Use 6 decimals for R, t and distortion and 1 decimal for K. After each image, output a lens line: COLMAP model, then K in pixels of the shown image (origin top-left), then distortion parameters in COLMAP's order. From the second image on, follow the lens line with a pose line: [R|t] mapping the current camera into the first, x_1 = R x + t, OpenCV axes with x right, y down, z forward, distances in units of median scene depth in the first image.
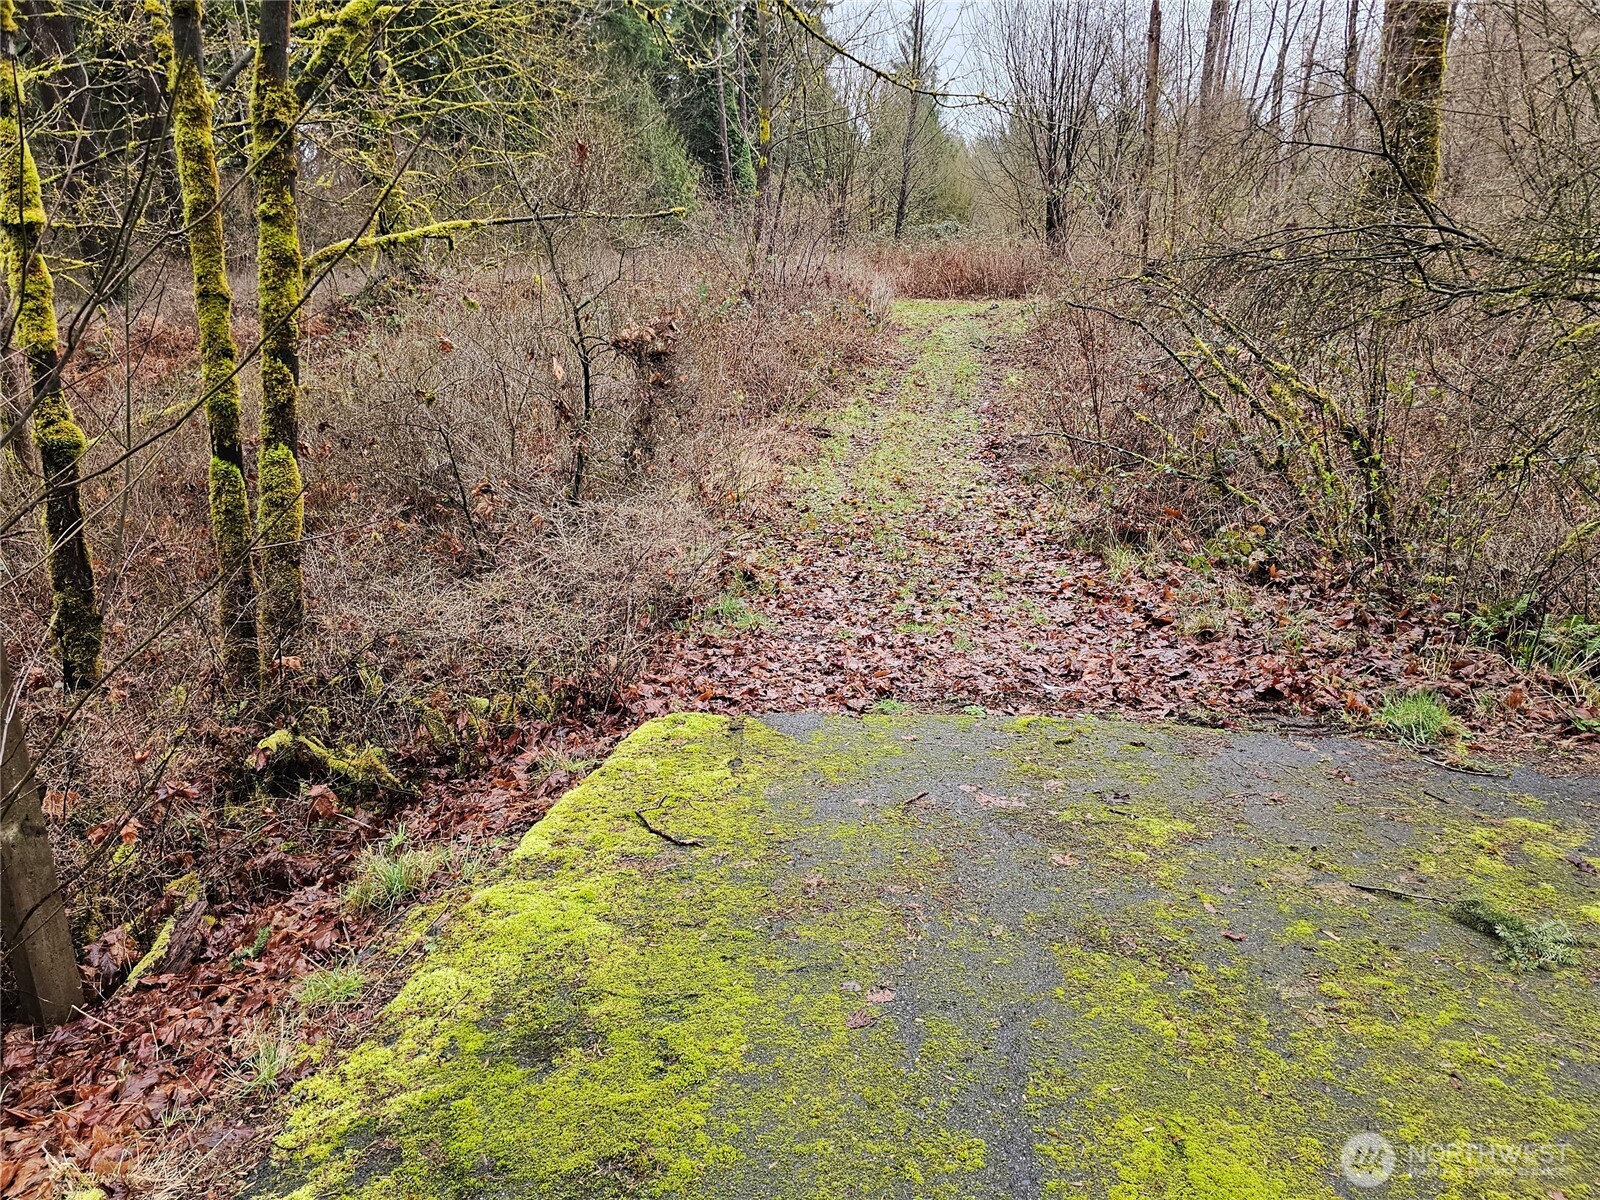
lens RADIAL K [[1051.6, 0, 806.2], [0, 1051.6, 601.6], [0, 0, 1]] dist [0.024877, -0.018874]
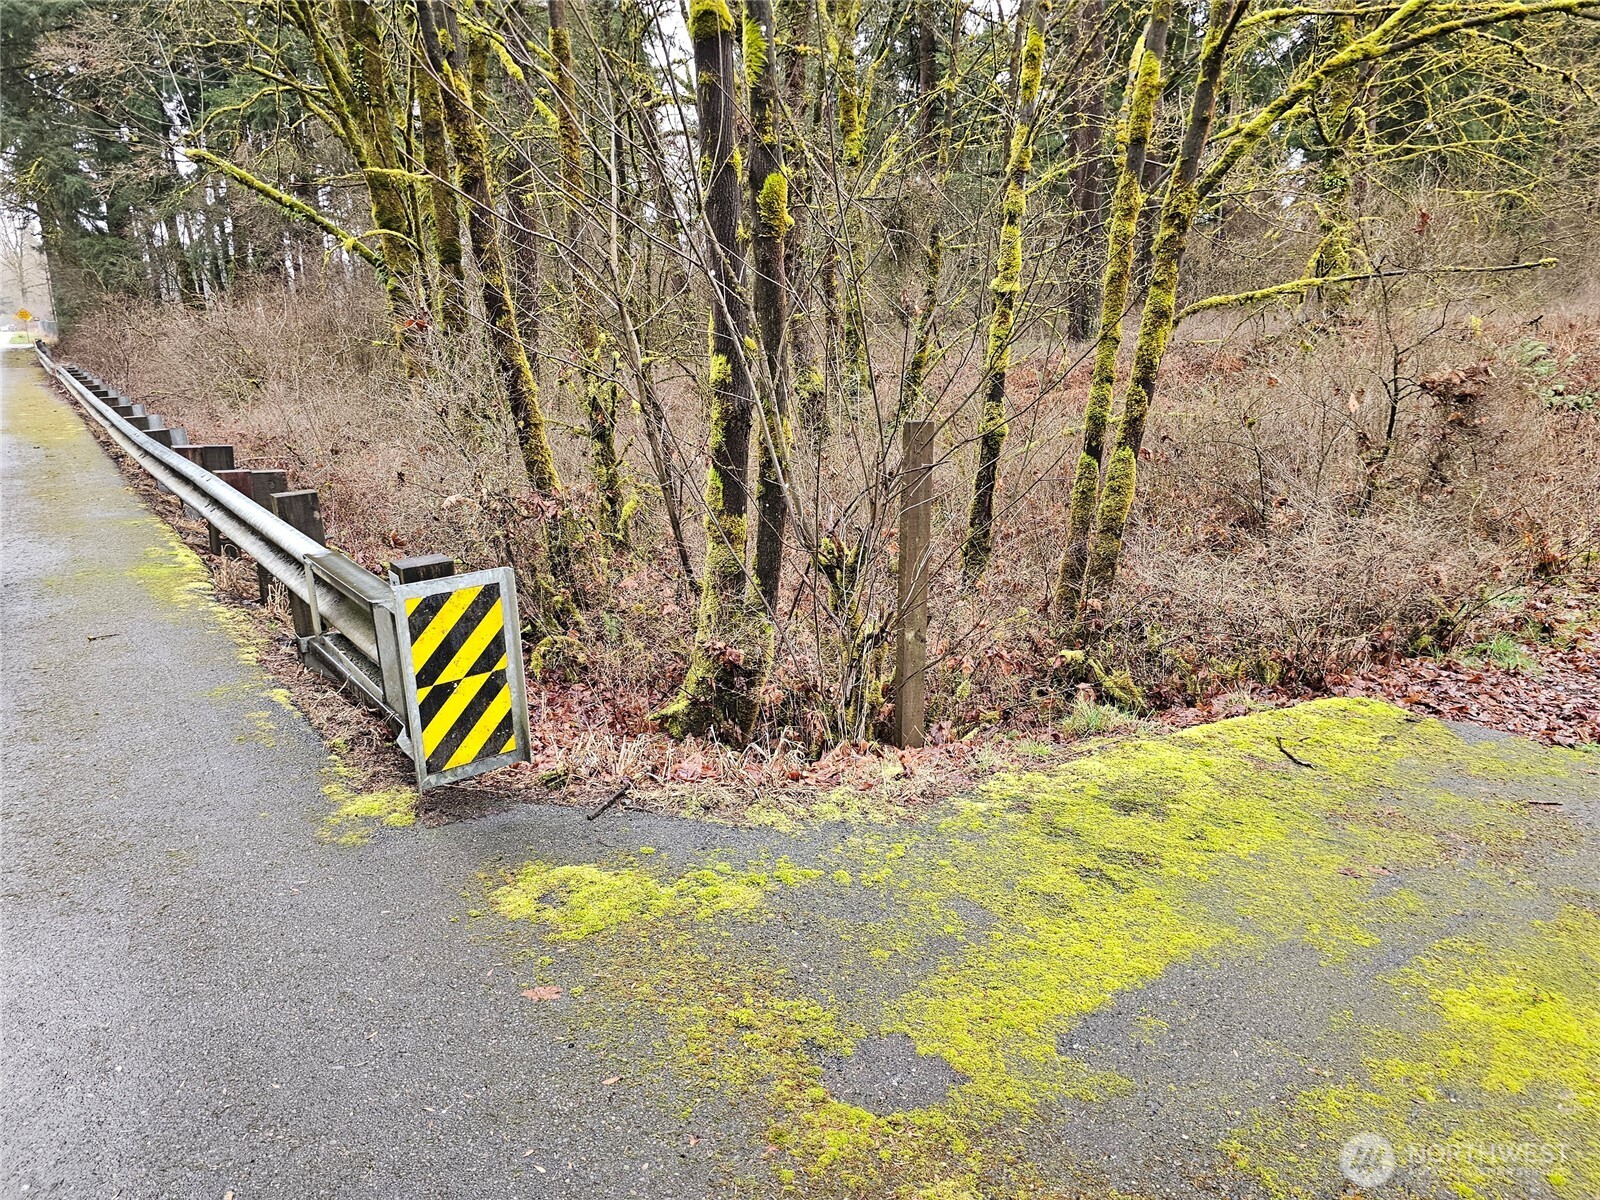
lens RADIAL K [[1051.6, 0, 799.0], [0, 1051.6, 600.9], [0, 0, 1]] dist [0.024877, -0.018874]
pose [[0.678579, 0.191992, -0.708992, 0.216922], [-0.218802, 0.974251, 0.054407, 0.062951], [0.701182, 0.118209, 0.703115, -0.228448]]
